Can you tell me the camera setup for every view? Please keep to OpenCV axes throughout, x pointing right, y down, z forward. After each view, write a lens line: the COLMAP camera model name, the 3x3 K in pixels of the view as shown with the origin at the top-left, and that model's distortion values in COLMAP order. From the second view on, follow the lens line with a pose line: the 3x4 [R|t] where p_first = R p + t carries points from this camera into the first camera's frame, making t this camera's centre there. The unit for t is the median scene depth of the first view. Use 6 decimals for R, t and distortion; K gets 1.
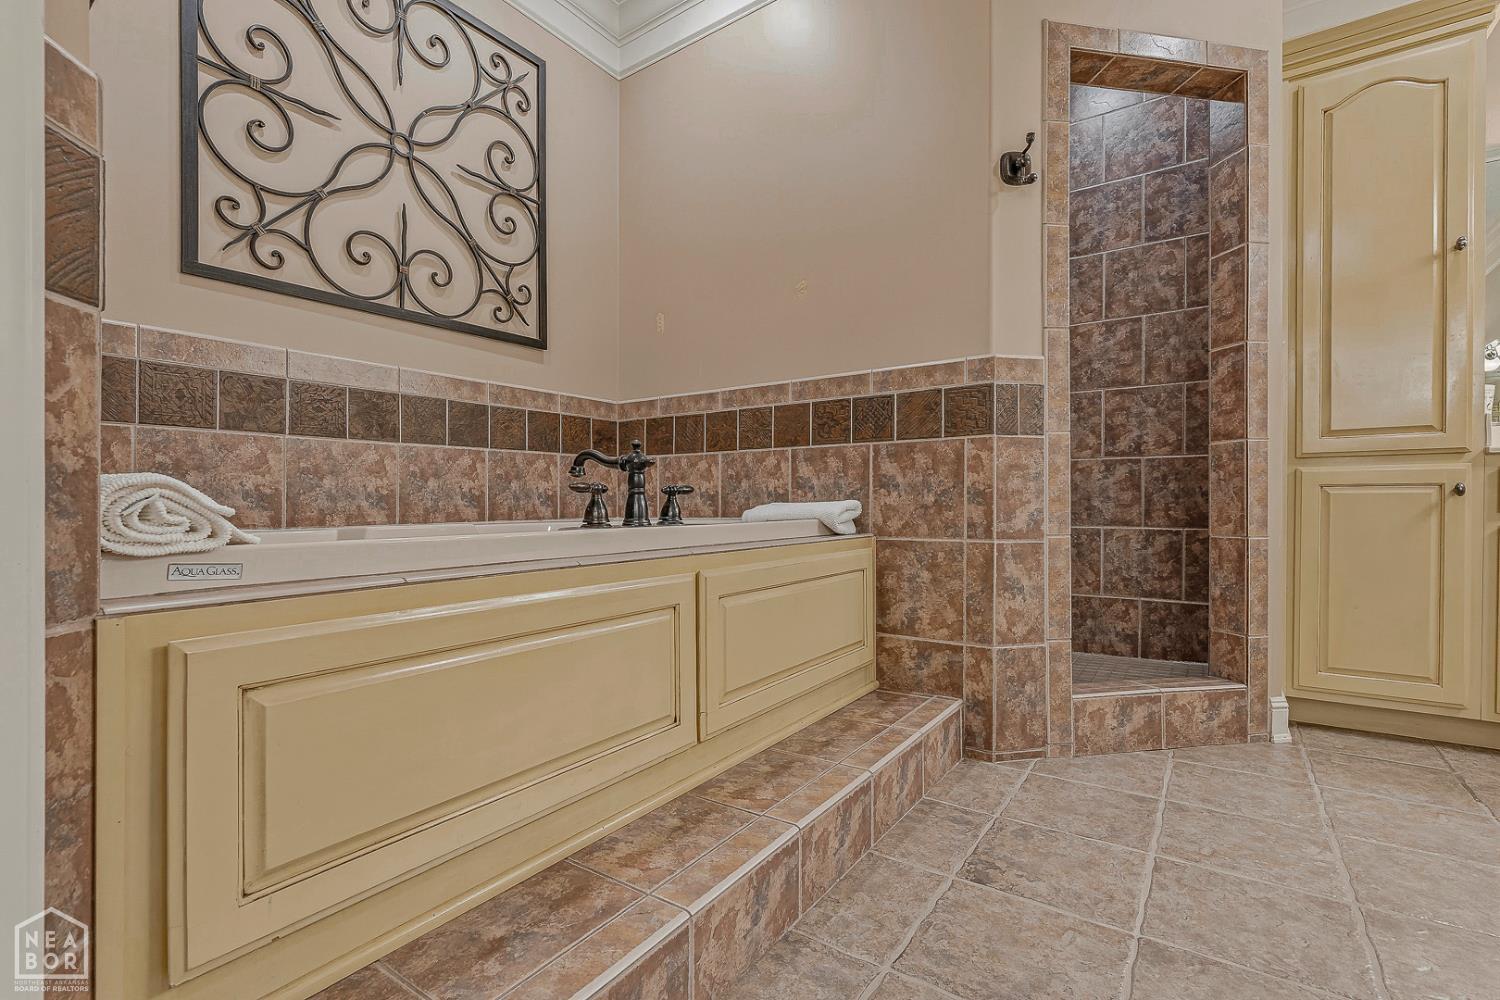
lens RADIAL K [[673.8, 0, 750.0], [0, 673.8, 500.0], [0, 0, 1]] dist [-0.011113, 0.005576]
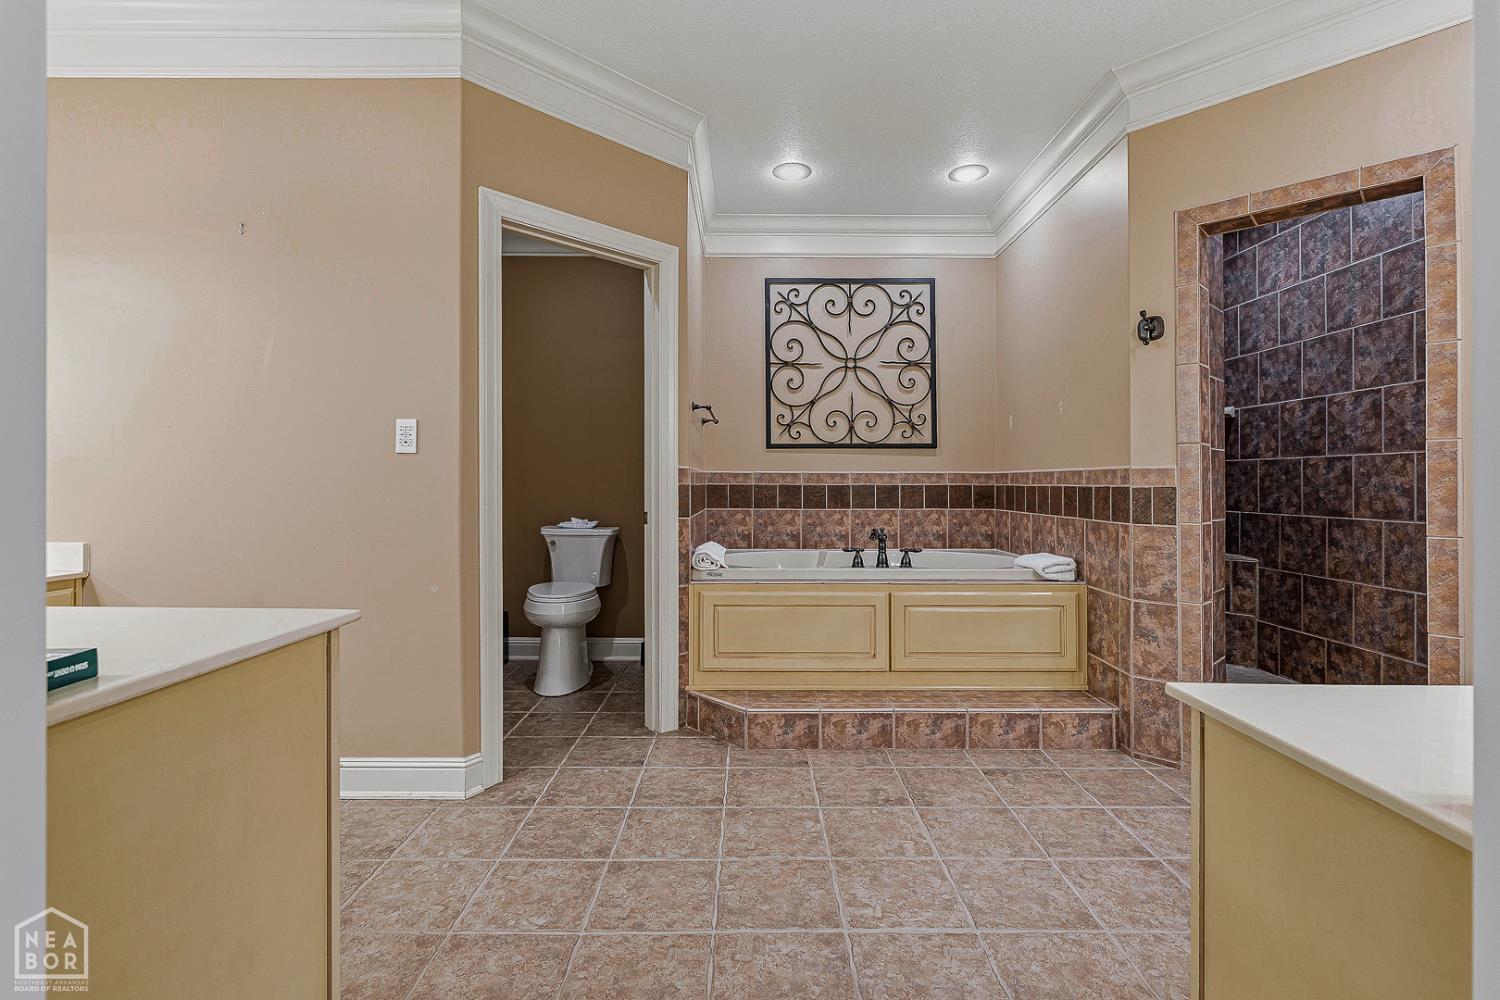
lens RADIAL K [[684.8, 0, 757.6], [0, 684.8, 475.9], [0, 0, 1]] dist [-0.003001, 0.000379]
pose [[0.576585, -0.000795, -0.817037, 1.031414], [-0.001539, 0.999997, -0.002060, -0.183799], [0.817036, 0.002445, 0.576582, -0.438308]]
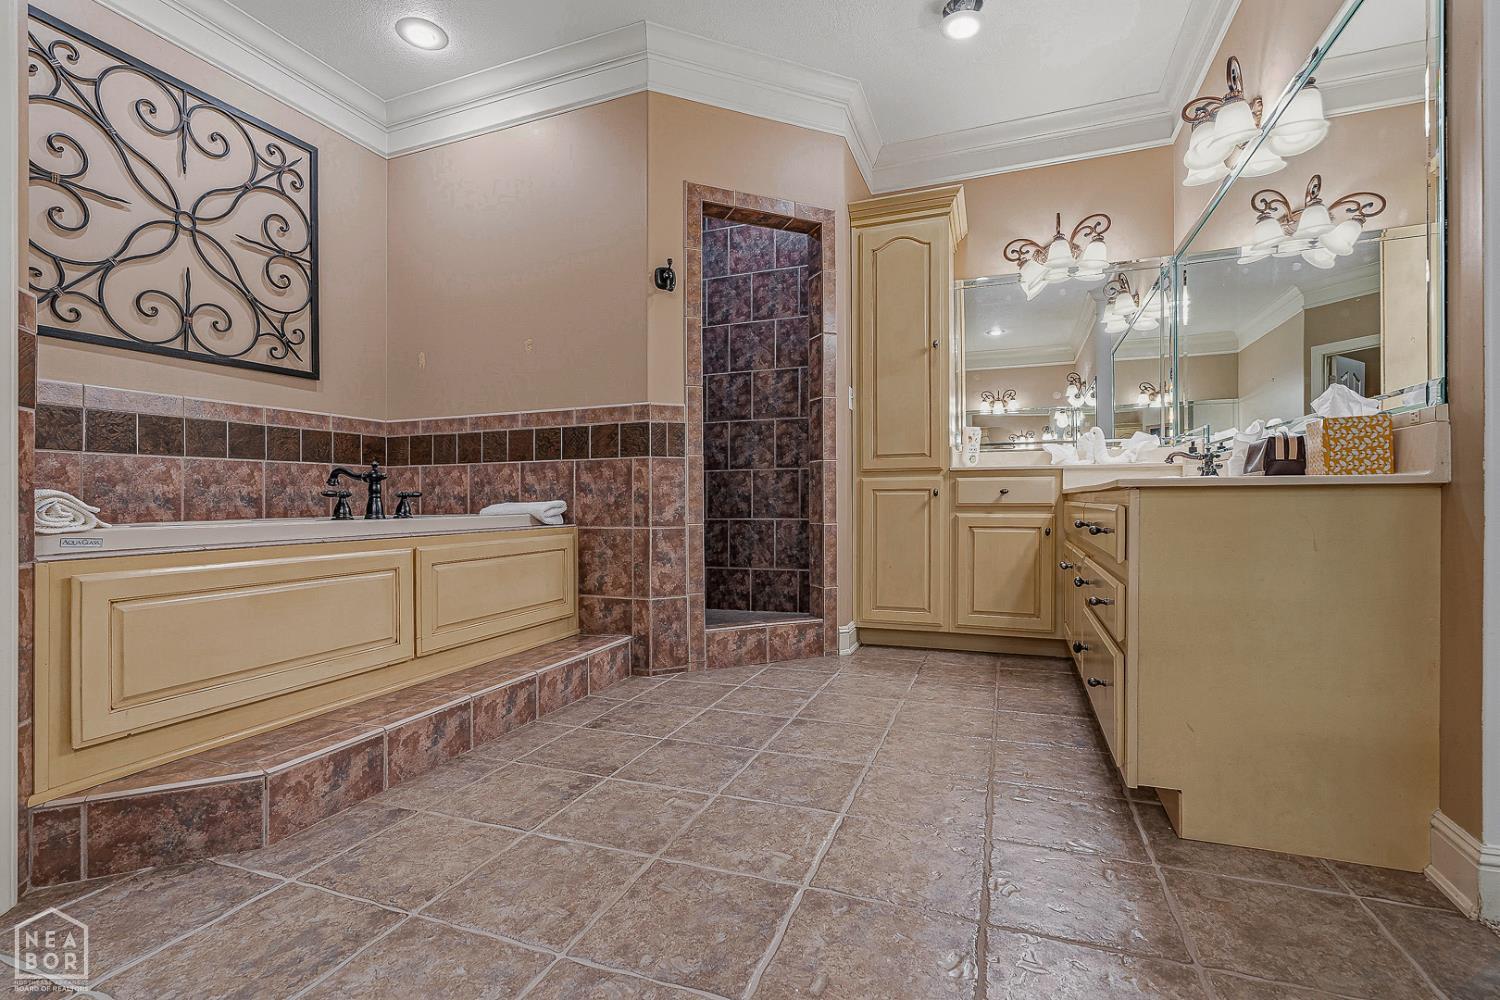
lens RADIAL K [[674.9, 0, 747.6], [0, 674.9, 495.7], [0, 0, 1]] dist [-0.006152, 0.001716]
pose [[0.971039, -0.002680, 0.238904, 0.206159], [0.003637, 0.999987, -0.003567, -0.003606], [-0.238891, 0.004332, 0.971037, -0.484354]]
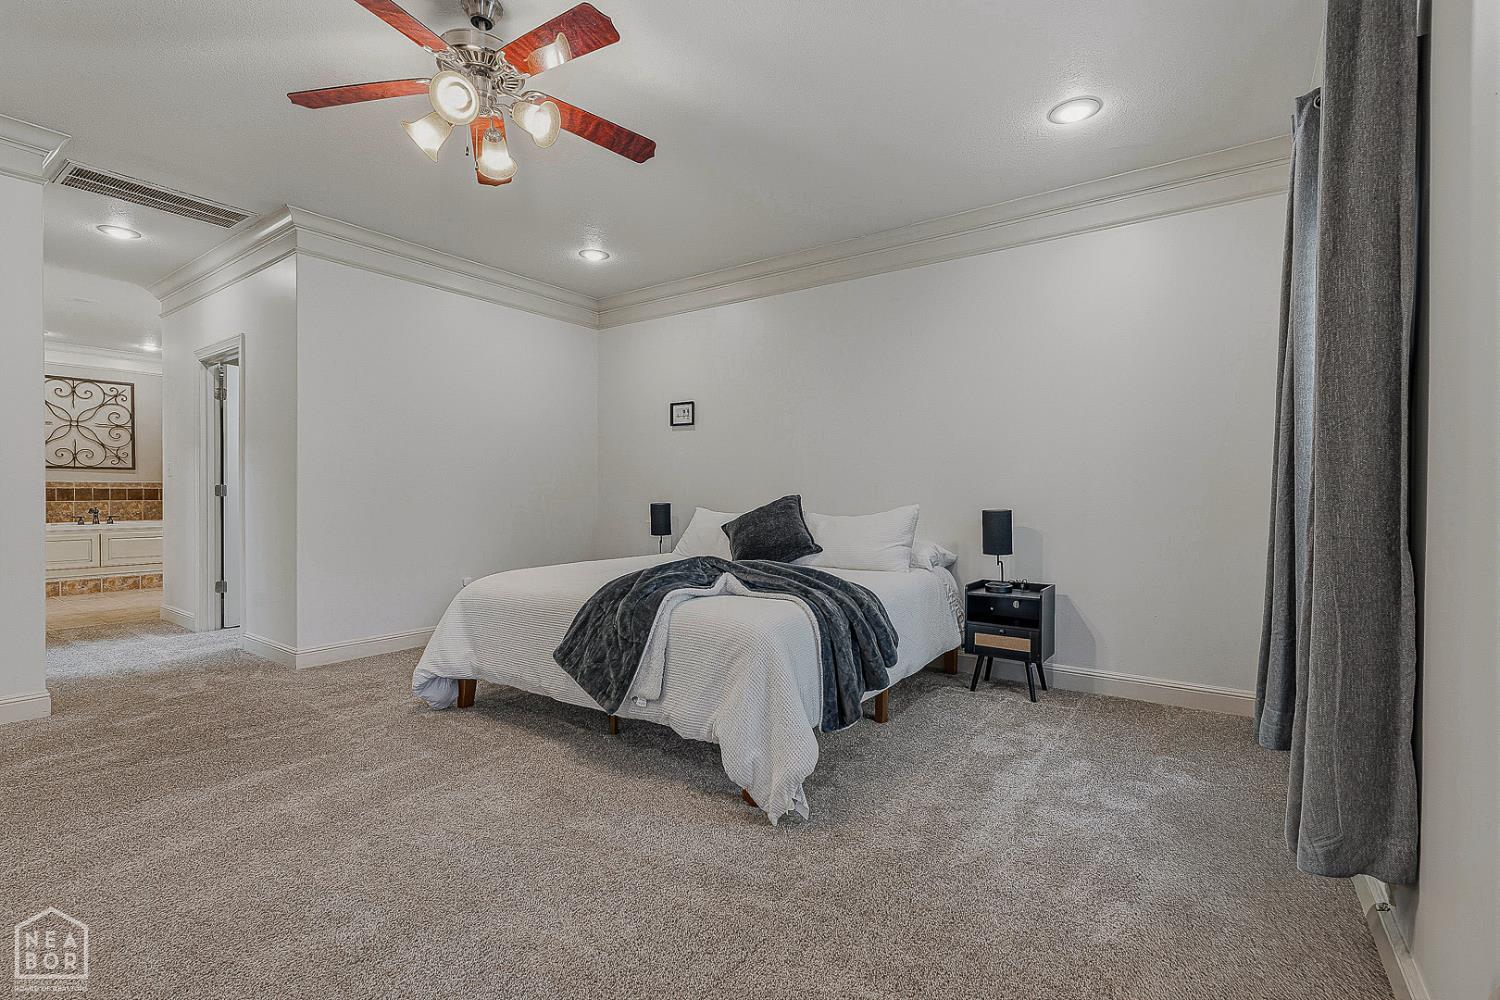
lens RADIAL K [[673.8, 0, 750.0], [0, 673.8, 500.0], [0, 0, 1]] dist [-0.011113, 0.005576]
pose [[0.999776, 0.010078, -0.018622, 3.447801], [-0.009833, 0.999865, 0.013190, -0.181961], [0.018752, -0.013004, 0.999740, -2.785205]]
